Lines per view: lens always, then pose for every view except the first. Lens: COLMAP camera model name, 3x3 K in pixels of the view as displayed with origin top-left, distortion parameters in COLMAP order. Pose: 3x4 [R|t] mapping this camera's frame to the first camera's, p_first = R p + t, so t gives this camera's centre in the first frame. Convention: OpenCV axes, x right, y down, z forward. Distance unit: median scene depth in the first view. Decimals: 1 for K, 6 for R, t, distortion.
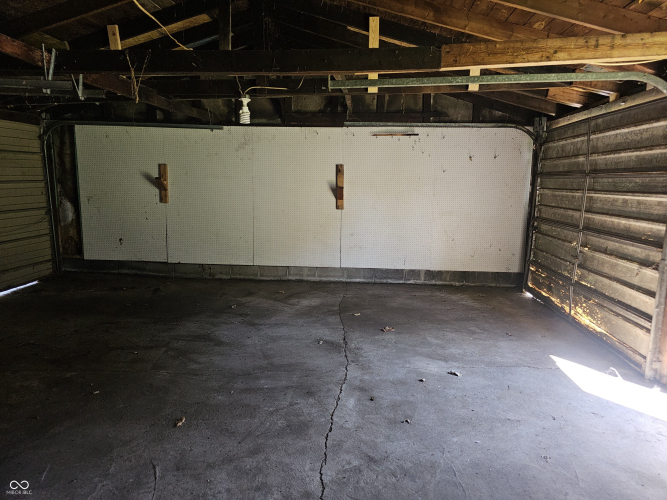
lens RADIAL K [[447.9, 0, 332.8], [0, 447.9, 247.9], [0, 0, 1]] dist [0.047852, -0.013341]
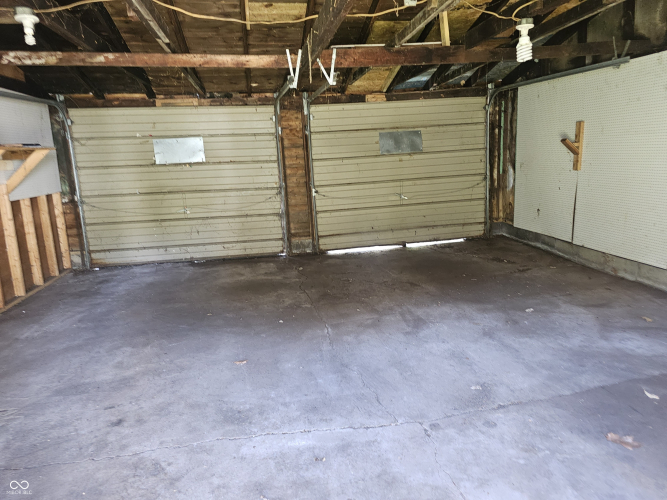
lens RADIAL K [[447.9, 0, 334.2], [0, 447.9, 252.9], [0, 0, 1]] dist [0.047852, -0.013341]
pose [[0.243146, 0.190817, -0.951036, 0.481730], [-0.097394, 0.980307, 0.171790, -0.076037], [0.965088, 0.050855, 0.256942, 0.552596]]
